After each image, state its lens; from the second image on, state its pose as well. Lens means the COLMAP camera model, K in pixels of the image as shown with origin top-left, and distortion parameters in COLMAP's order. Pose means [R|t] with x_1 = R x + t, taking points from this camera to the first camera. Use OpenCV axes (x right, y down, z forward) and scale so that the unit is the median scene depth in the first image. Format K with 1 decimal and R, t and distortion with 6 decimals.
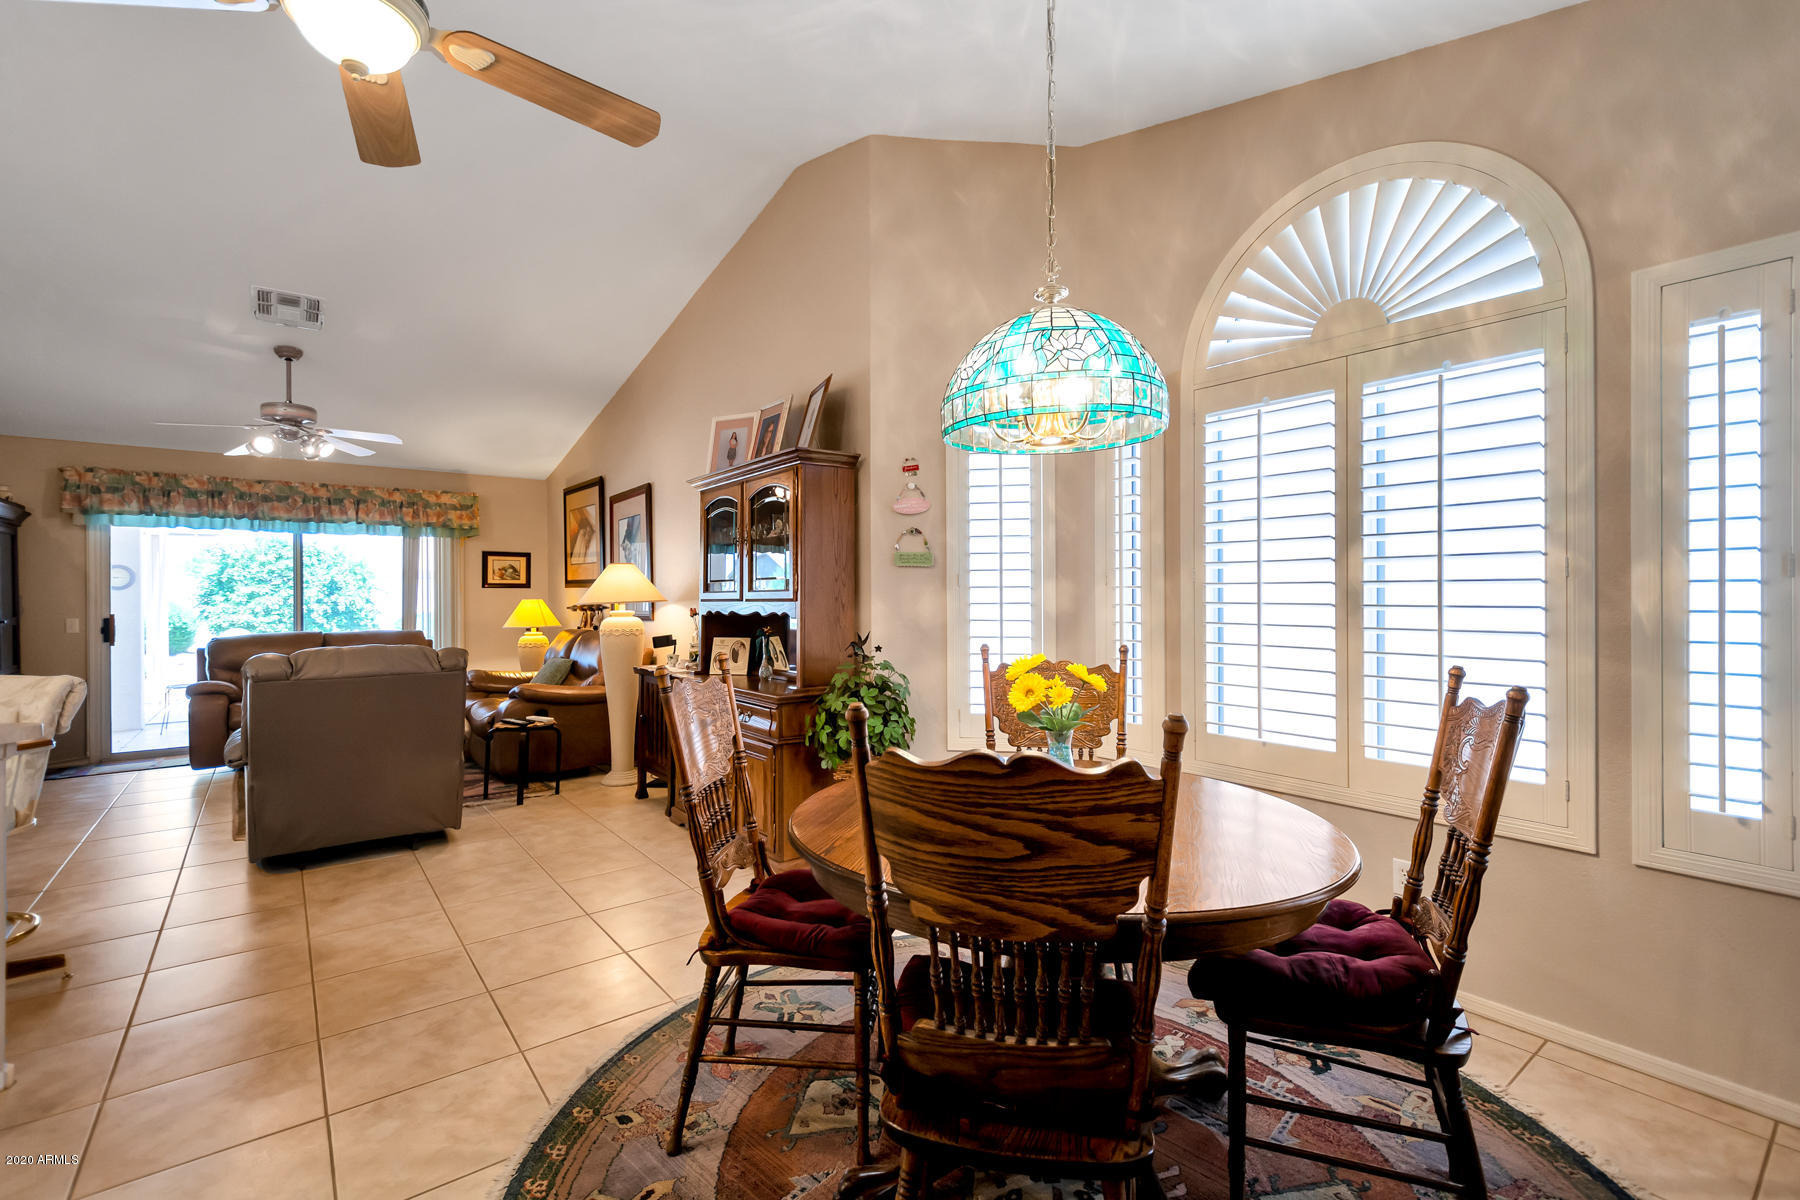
lens RADIAL K [[794.9, 0, 900.0], [0, 794.9, 600.0], [0, 0, 1]] dist [0.001366, 0.000084]
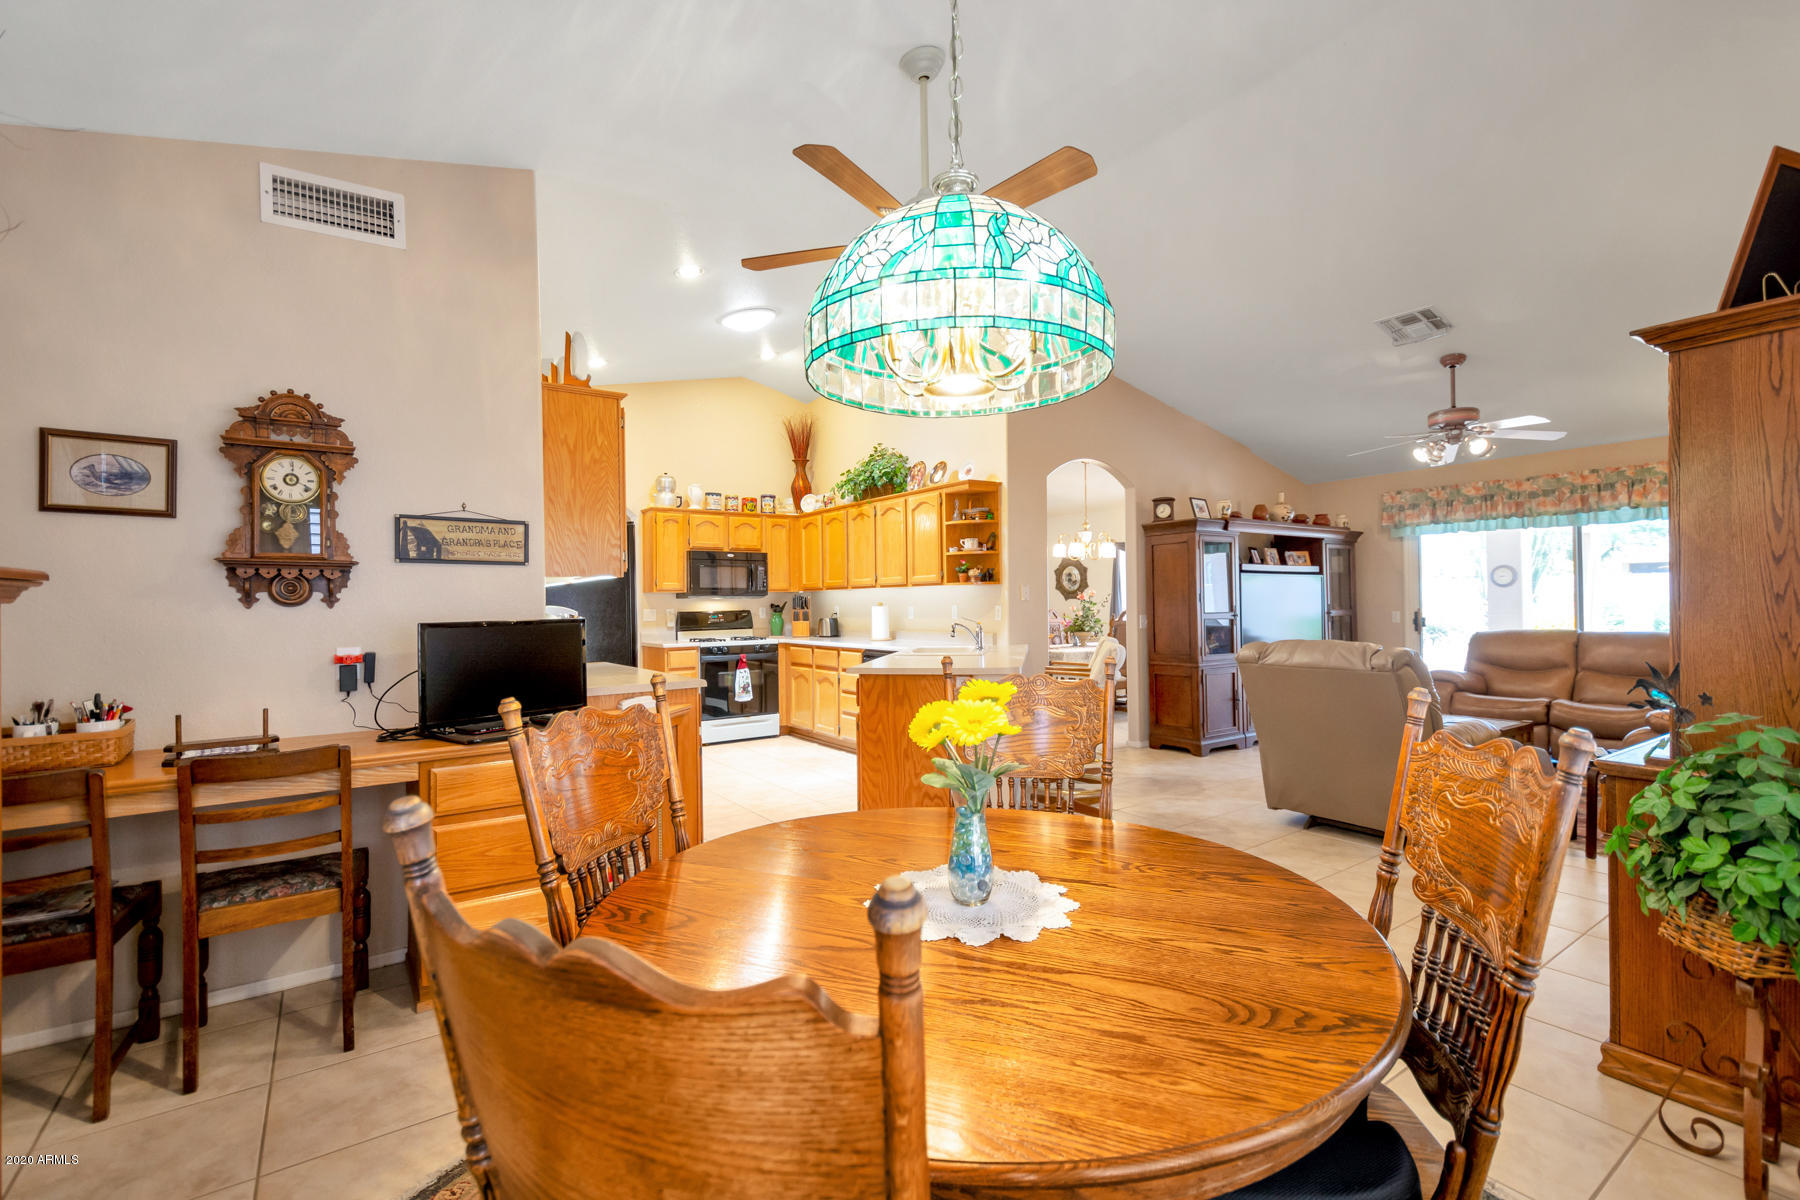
lens RADIAL K [[794.9, 0, 900.0], [0, 794.9, 600.0], [0, 0, 1]] dist [0.001366, 0.000084]
pose [[-0.059296, 0.004049, -0.998232, 0.250241], [0.006325, 0.999973, 0.003680, -0.004809], [0.998220, -0.006096, -0.059320, 0.273345]]
